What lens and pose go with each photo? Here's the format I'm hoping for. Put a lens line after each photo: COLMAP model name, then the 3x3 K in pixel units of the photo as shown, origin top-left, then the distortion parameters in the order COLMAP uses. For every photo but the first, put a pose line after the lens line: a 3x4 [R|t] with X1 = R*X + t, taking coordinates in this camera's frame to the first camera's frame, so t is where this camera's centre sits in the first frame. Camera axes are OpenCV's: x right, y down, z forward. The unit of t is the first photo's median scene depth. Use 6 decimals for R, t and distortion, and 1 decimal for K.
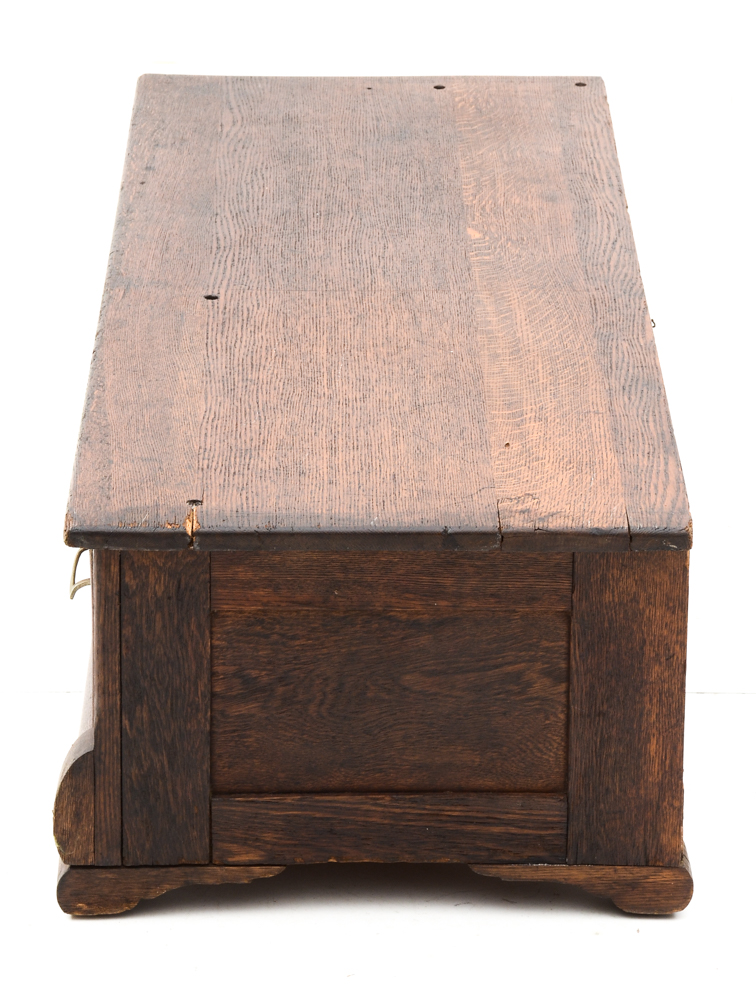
lens RADIAL K [[3271.9, 0, 378.4], [0, 3271.9, 499.5], [0, 0, 1]] dist [0.804340, 0.000000]
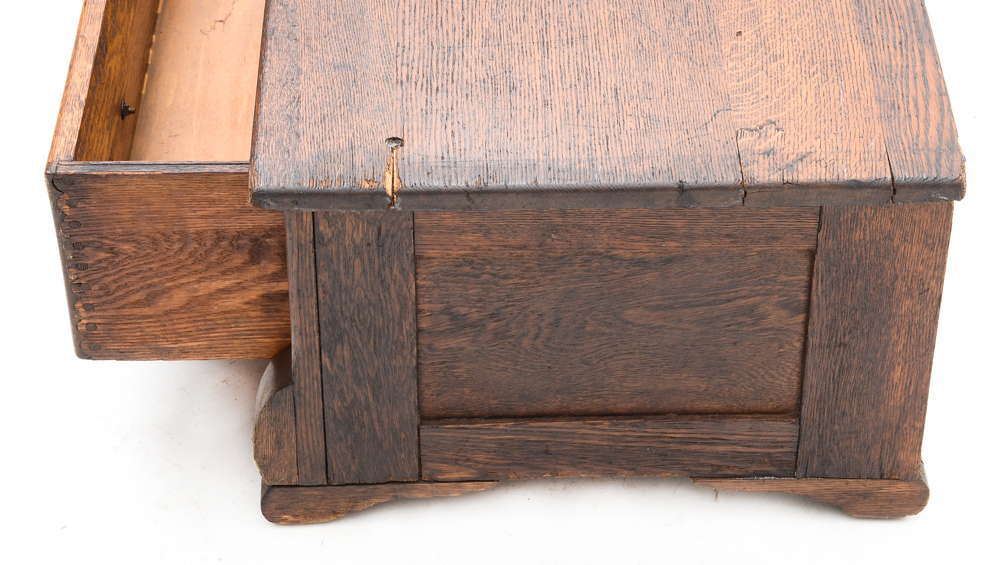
lens RADIAL K [[2398.3, 0, 499.4], [0, 2398.3, 284.4], [0, 0, 1]] dist [0.560761, 0.000000]
pose [[0.999907, -0.007439, -0.011436, -0.019831], [0.010098, 0.967210, 0.253777, -0.123239], [0.009174, -0.253869, 0.967195, 0.350326]]
